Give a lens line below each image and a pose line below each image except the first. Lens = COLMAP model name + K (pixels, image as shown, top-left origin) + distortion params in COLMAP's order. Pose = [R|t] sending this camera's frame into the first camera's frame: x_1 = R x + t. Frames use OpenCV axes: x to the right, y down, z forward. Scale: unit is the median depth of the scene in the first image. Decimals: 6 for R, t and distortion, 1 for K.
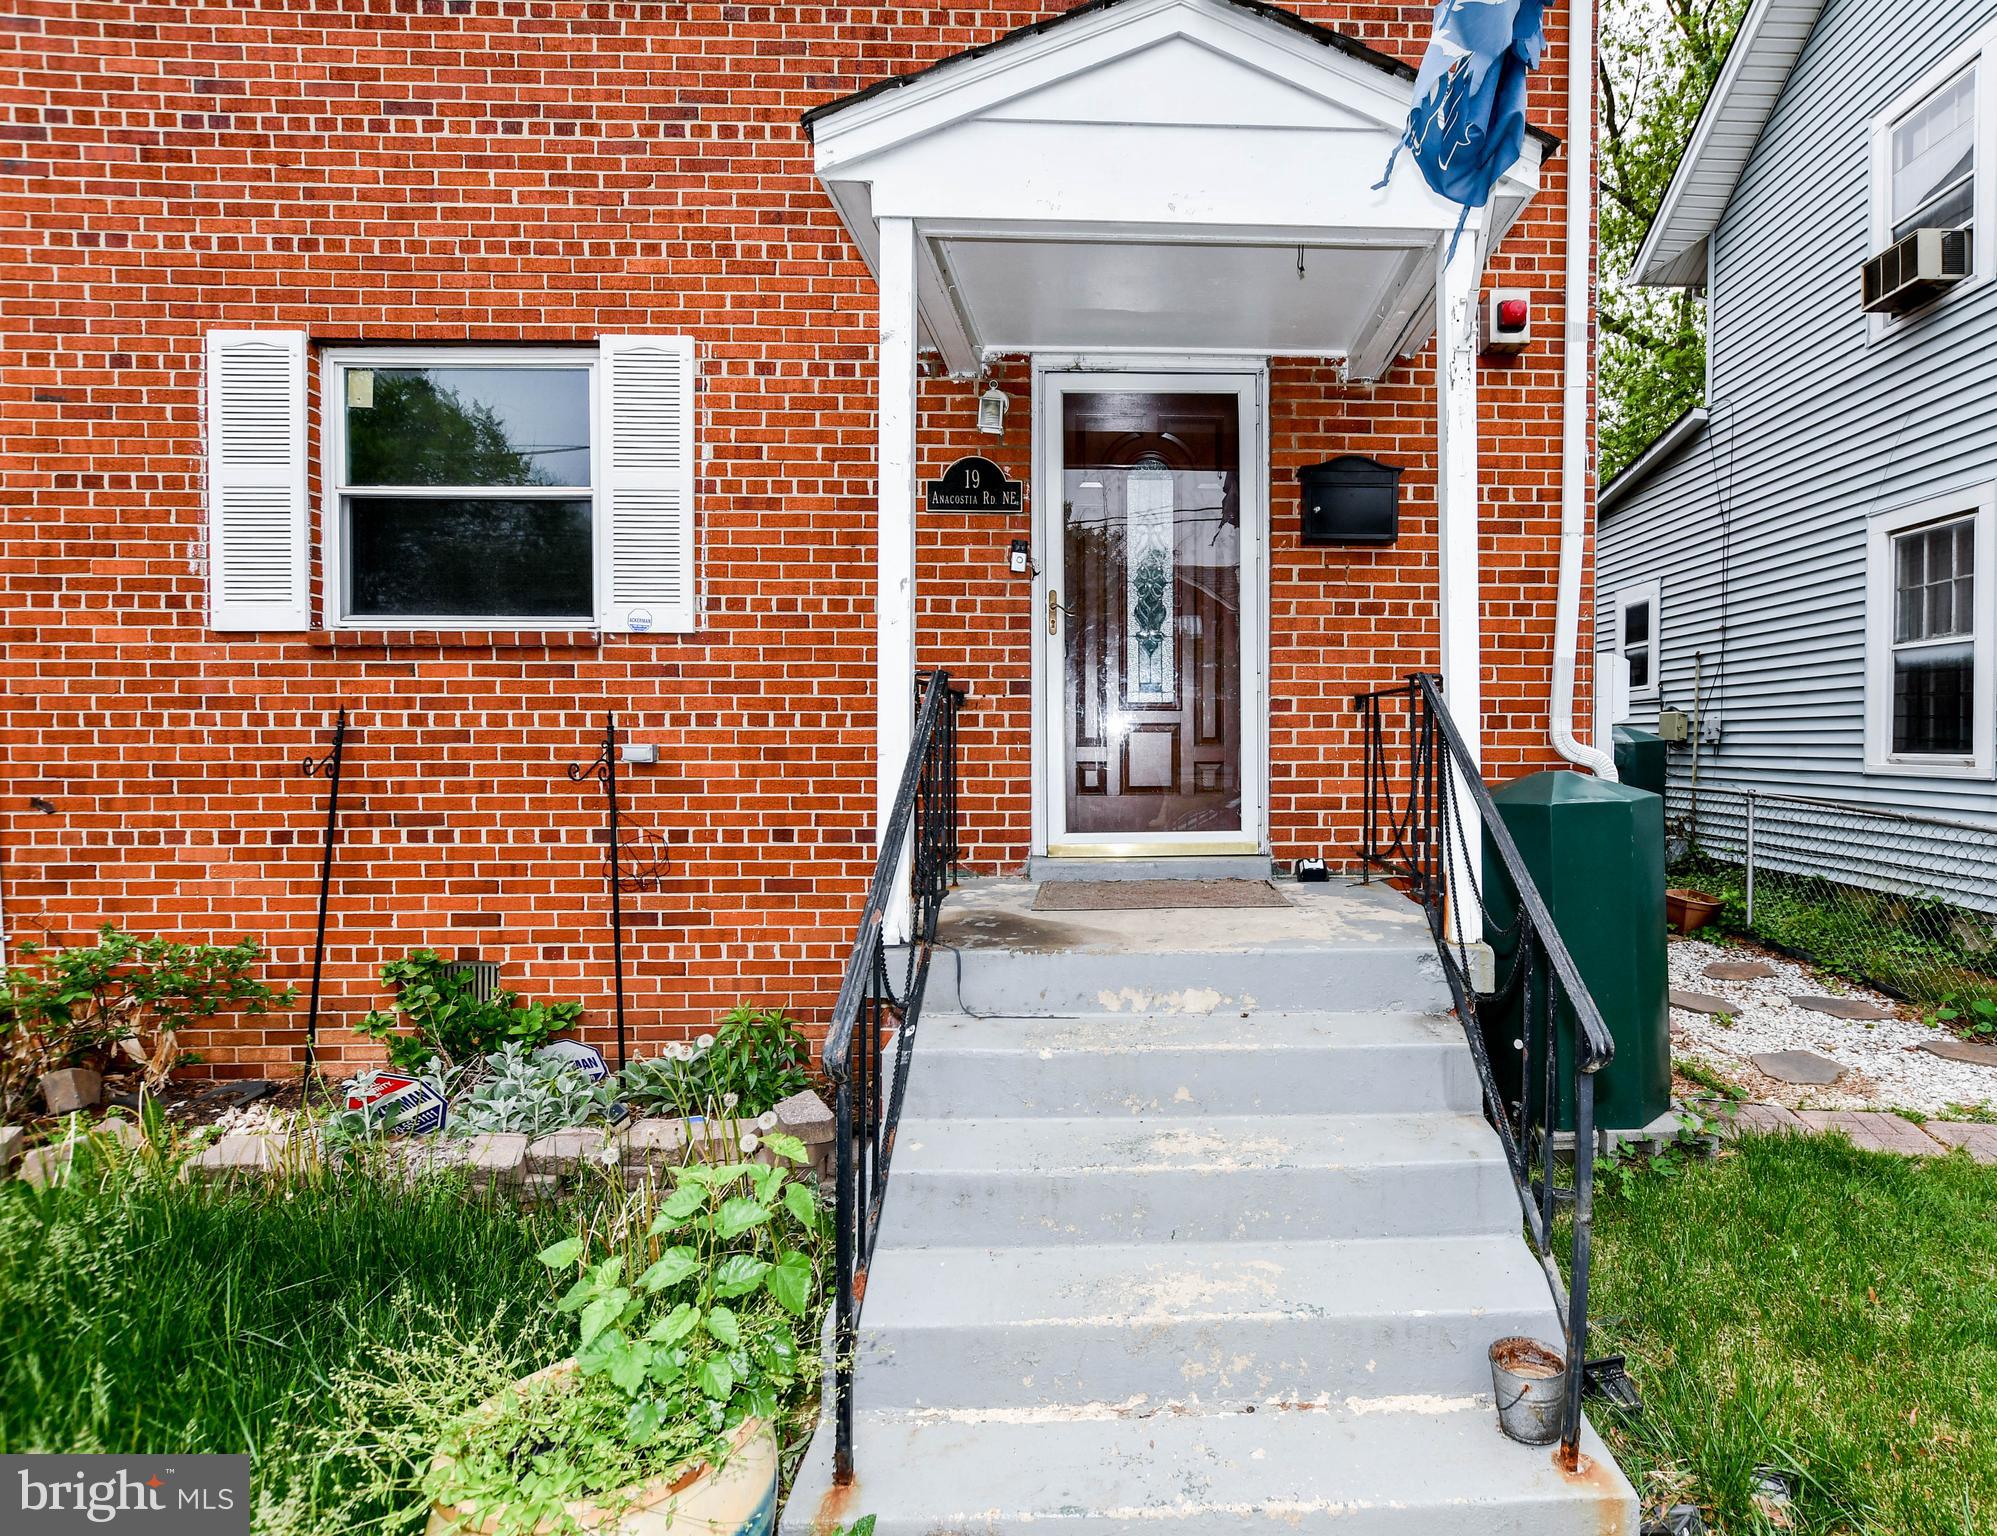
lens RADIAL K [[945.8, 0, 1121.3], [0, 945.8, 781.9], [0, 0, 1]] dist [-0.007995, 0.003736]
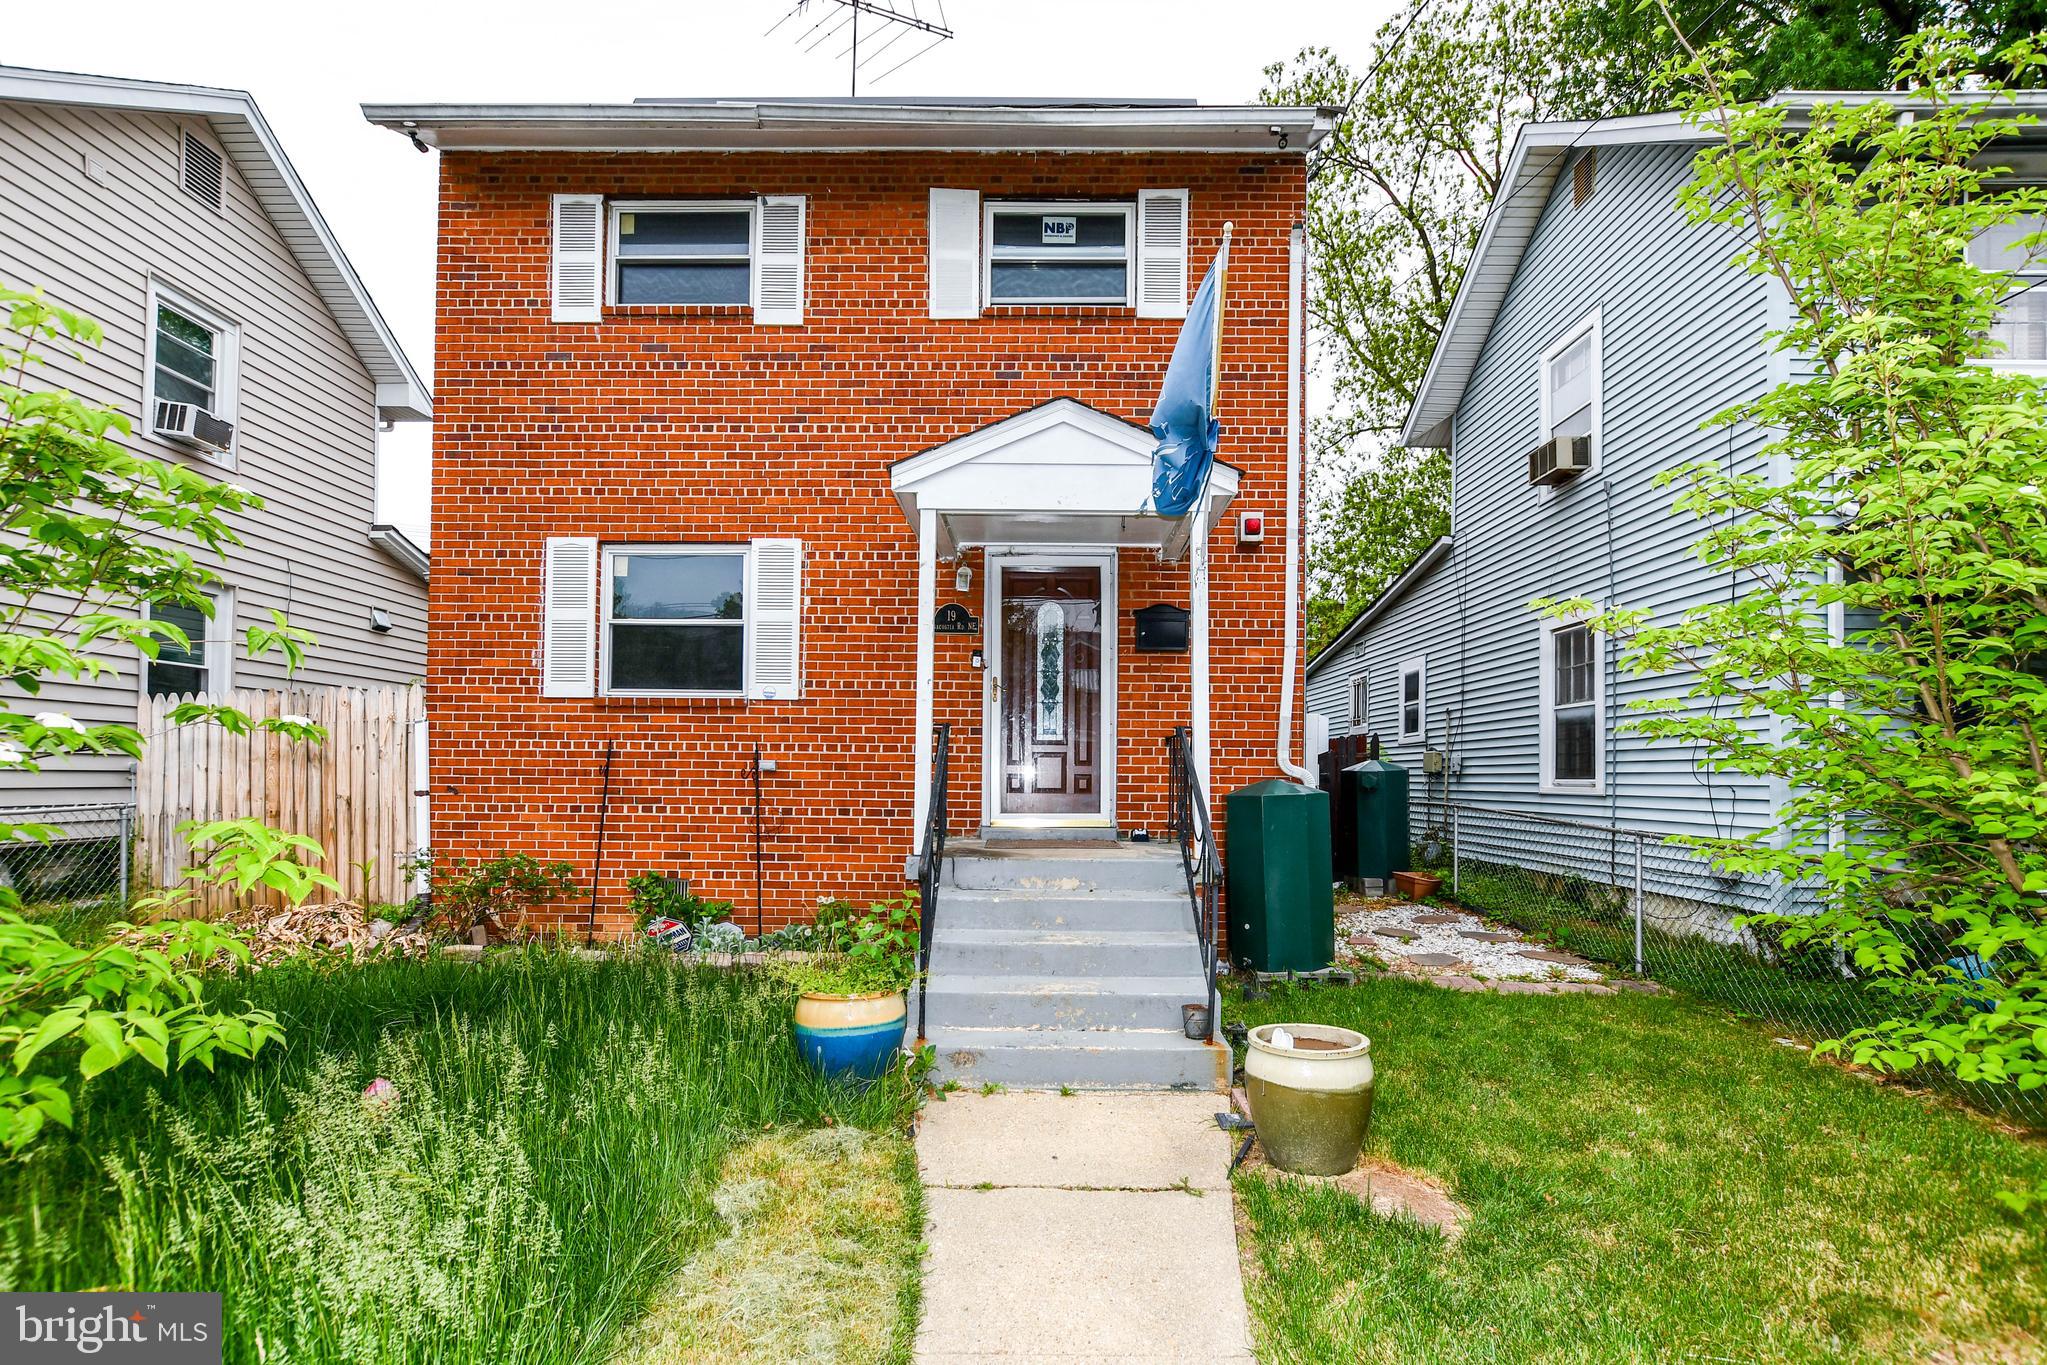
lens RADIAL K [[869.6, 0, 1017.0], [0, 869.6, 789.0], [0, 0, 1]] dist [-0.001841, -0.000099]
pose [[0.999776, 0.009380, -0.018953, 0.002229], [-0.009974, 0.999454, -0.031495, 0.062914], [0.018647, 0.031677, 0.999324, -0.662397]]
